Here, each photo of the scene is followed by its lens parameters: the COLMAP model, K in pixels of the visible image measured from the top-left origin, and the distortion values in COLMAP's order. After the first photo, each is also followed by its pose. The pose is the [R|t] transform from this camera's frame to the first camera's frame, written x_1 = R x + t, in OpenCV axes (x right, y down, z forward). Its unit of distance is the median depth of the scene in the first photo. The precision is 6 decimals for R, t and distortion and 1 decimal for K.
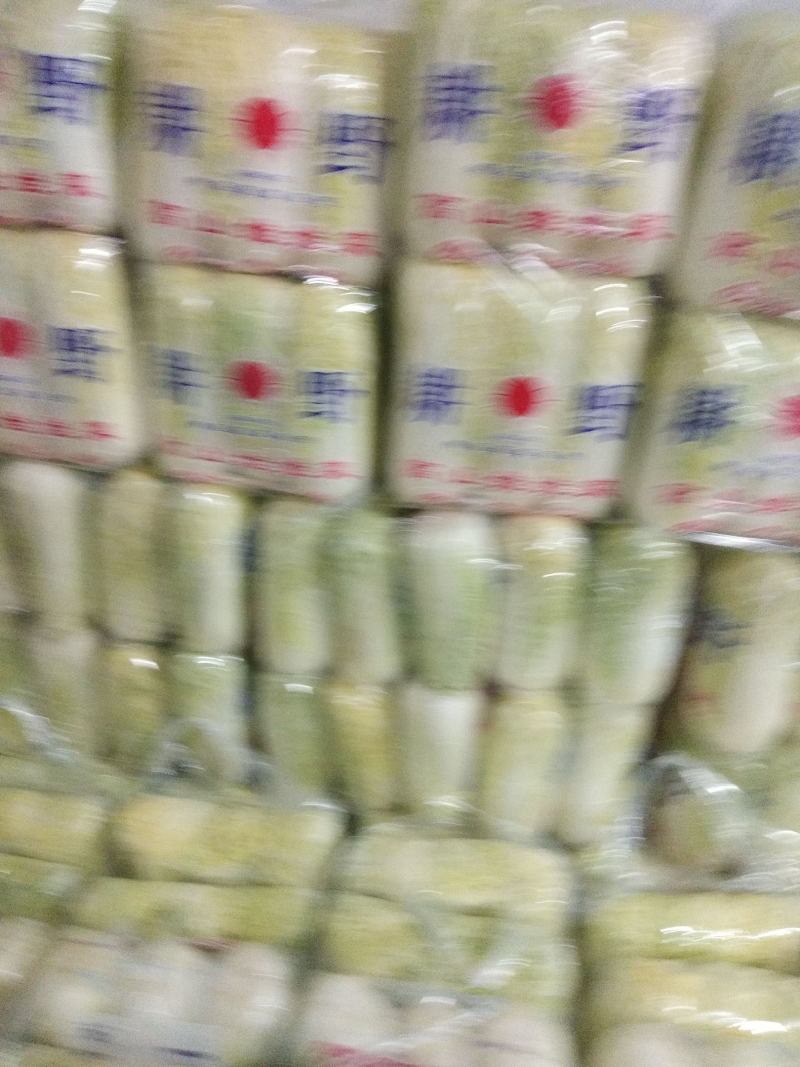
lens RADIAL K [[840.6, 0, 394.1], [0, 840.6, 535.5], [0, 0, 1]] dist [0.051703, -0.128997]
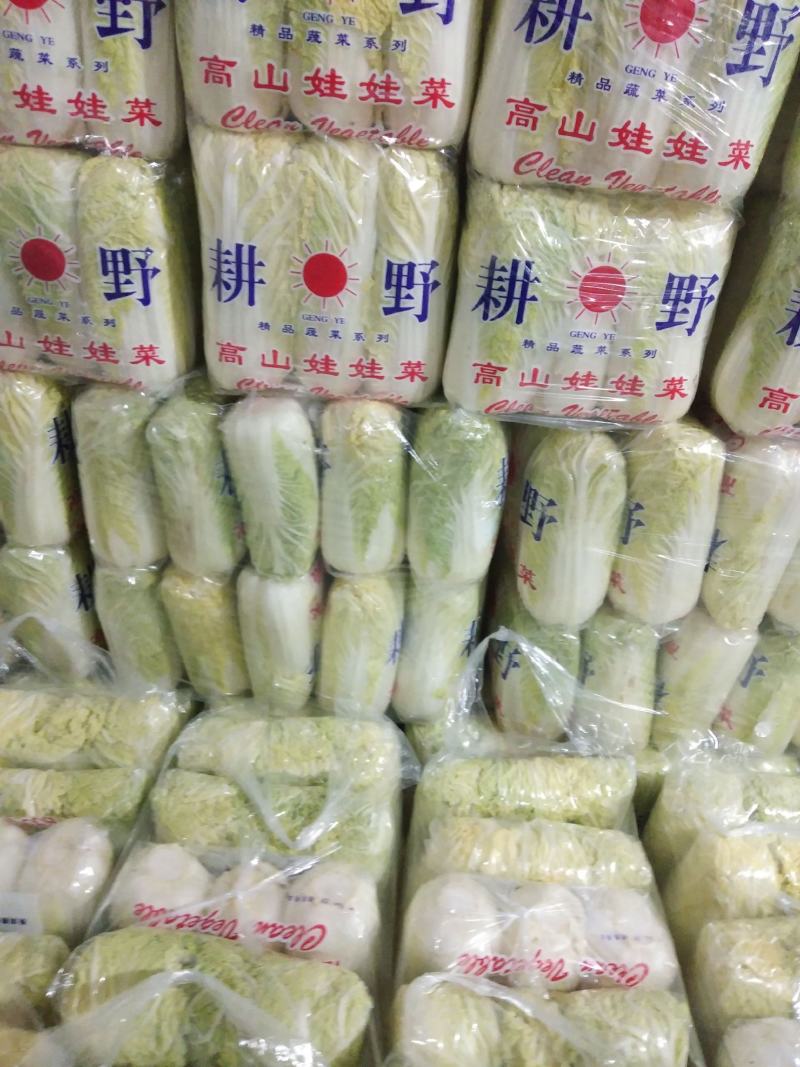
lens RADIAL K [[840.6, 0, 394.1], [0, 840.6, 535.5], [0, 0, 1]] dist [0.051703, -0.128997]
pose [[0.997100, -0.031385, 0.069328, 0.143033], [0.023684, 0.993734, 0.109237, 0.030074], [-0.072321, -0.107278, 0.991595, -0.013741]]
